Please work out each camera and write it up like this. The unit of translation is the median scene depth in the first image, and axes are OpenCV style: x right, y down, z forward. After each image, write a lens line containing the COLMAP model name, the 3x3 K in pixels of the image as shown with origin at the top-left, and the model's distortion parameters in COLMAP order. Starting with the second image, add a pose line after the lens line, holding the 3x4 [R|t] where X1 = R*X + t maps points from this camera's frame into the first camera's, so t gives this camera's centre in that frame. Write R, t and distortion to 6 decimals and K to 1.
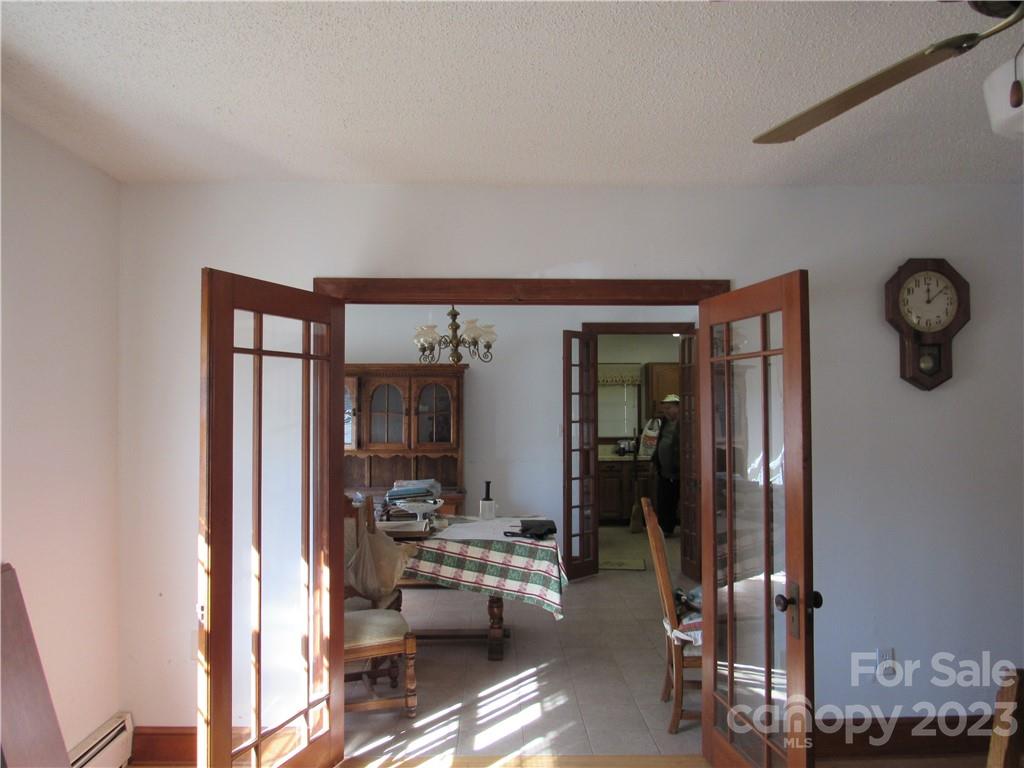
lens RADIAL K [[732.8, 0, 512.0], [0, 732.8, 384.0], [0, 0, 1]] dist [-0.010505, -0.002124]
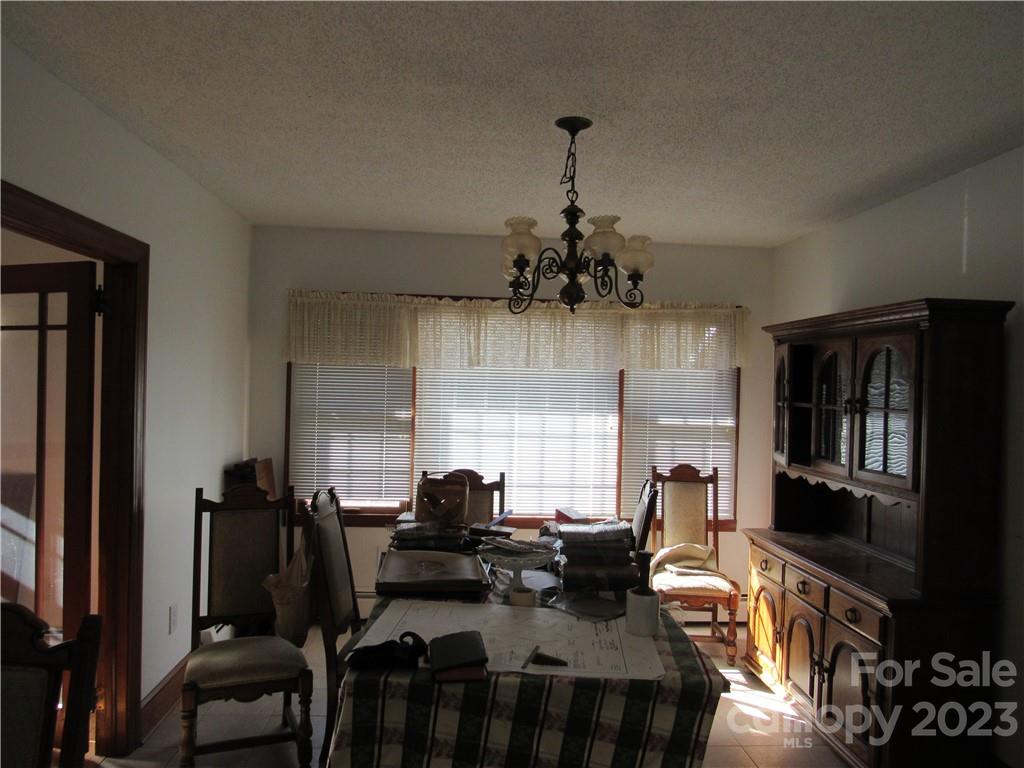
lens RADIAL K [[732.8, 0, 512.0], [0, 732.8, 384.0], [0, 0, 1]] dist [-0.010505, -0.002124]
pose [[0.072262, 0.003091, -0.997381, 0.350418], [0.007762, 0.999963, 0.003661, 0.019186], [0.997356, -0.008006, 0.072235, 0.728276]]
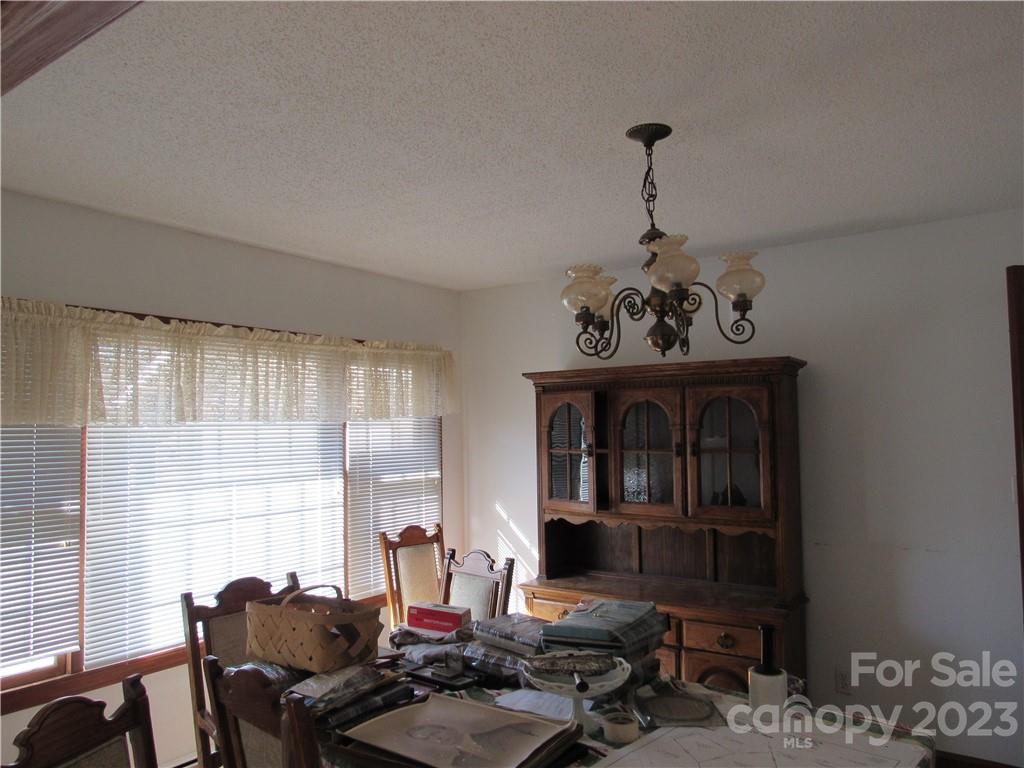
lens RADIAL K [[732.8, 0, 512.0], [0, 732.8, 384.0], [0, 0, 1]] dist [-0.010505, -0.002124]
pose [[0.813517, -0.045410, -0.579765, 0.079262], [0.033343, 0.998949, -0.031456, 0.001490], [0.580584, 0.006259, 0.814176, 0.470523]]
